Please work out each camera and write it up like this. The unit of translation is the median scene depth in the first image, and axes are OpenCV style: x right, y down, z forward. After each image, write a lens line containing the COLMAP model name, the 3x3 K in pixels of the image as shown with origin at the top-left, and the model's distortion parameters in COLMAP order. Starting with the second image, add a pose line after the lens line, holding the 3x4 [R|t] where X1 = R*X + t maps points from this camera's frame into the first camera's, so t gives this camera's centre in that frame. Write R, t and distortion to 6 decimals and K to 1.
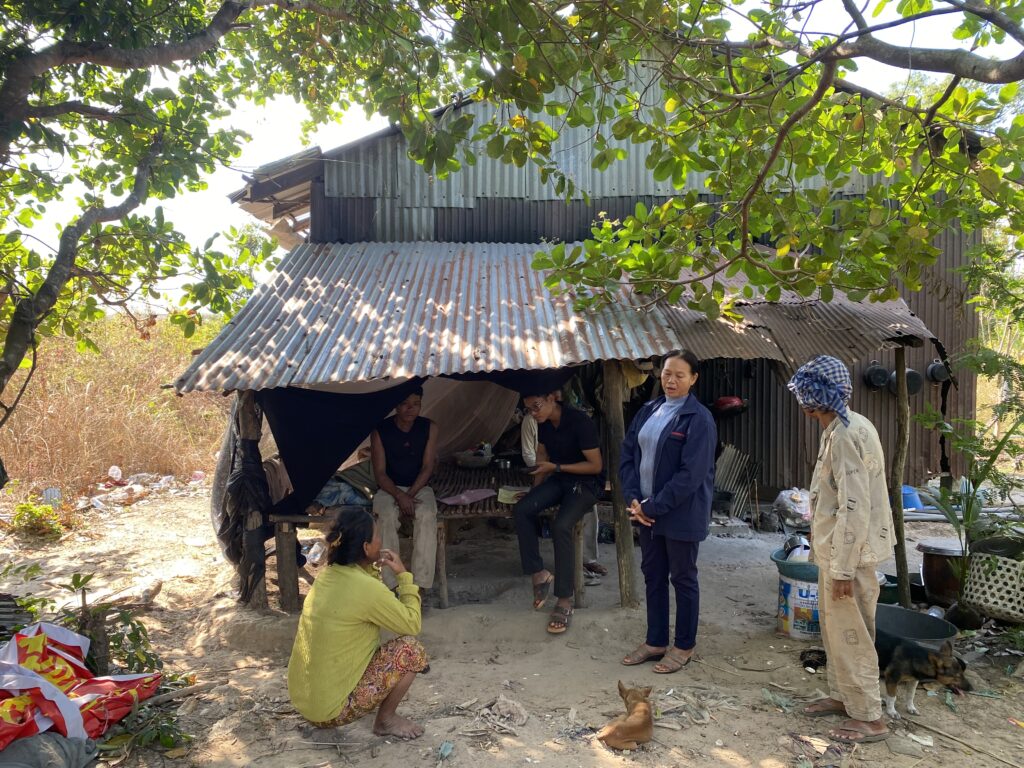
lens RADIAL K [[796.9, 0, 510.8], [0, 796.9, 368.5], [0, 0, 1]] dist [0.013832, 0.015946]
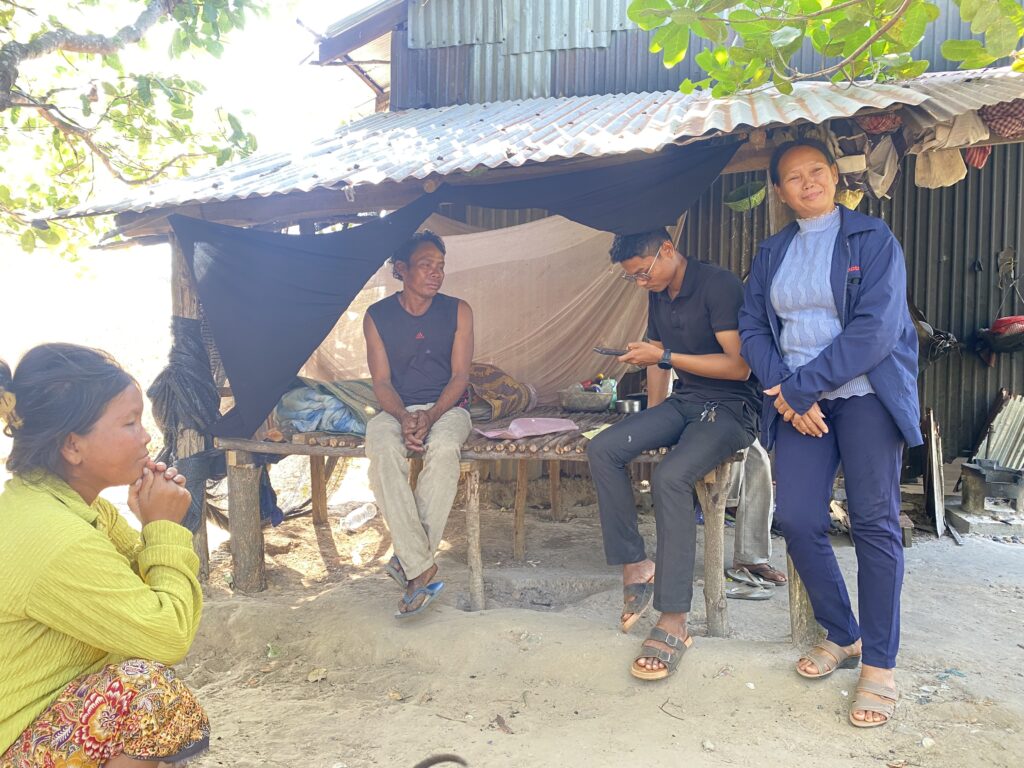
lens RADIAL K [[796.9, 0, 510.8], [0, 796.9, 368.5], [0, 0, 1]] dist [0.013832, 0.015946]
pose [[0.961139, 0.018709, -0.275429, 0.081364], [-0.020769, 0.999774, -0.004567, 0.098293], [0.275282, 0.010110, 0.961310, 0.348904]]
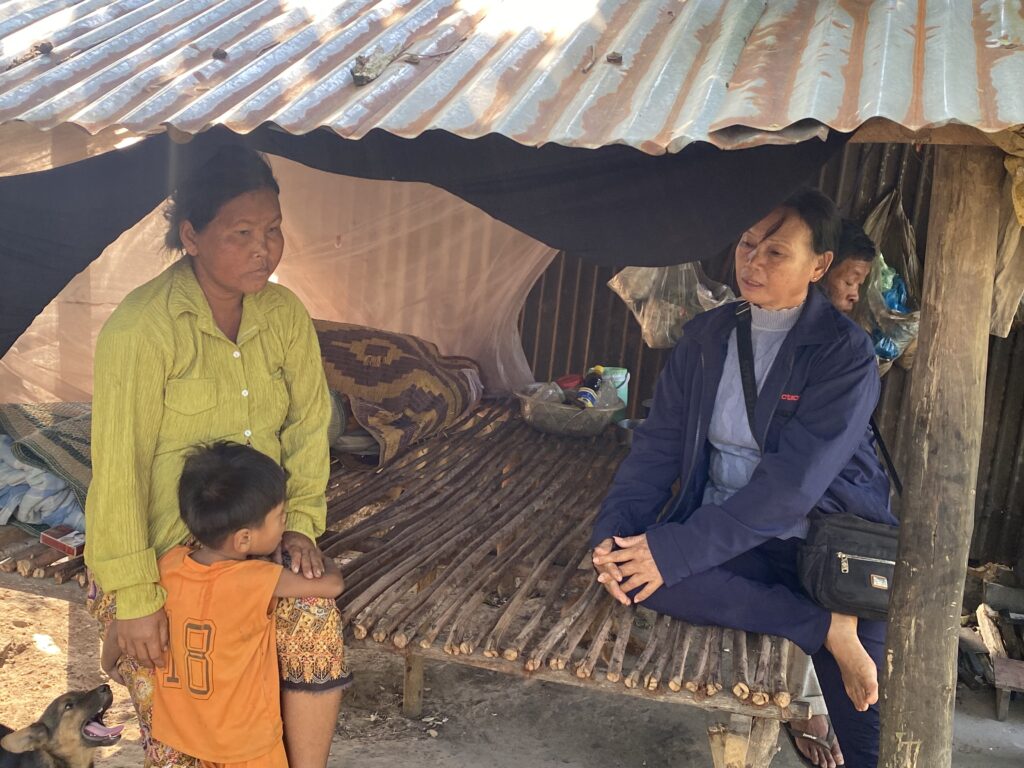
lens RADIAL K [[1220.3, 0, 512.0], [0, 1220.3, 384.0], [0, 0, 1]] dist [-0.002567, 0.219137]
pose [[0.953427, 0.145976, -0.263948, 0.082972], [-0.103669, 0.980368, 0.167721, 0.000540], [0.283250, -0.132547, 0.949843, 0.478441]]
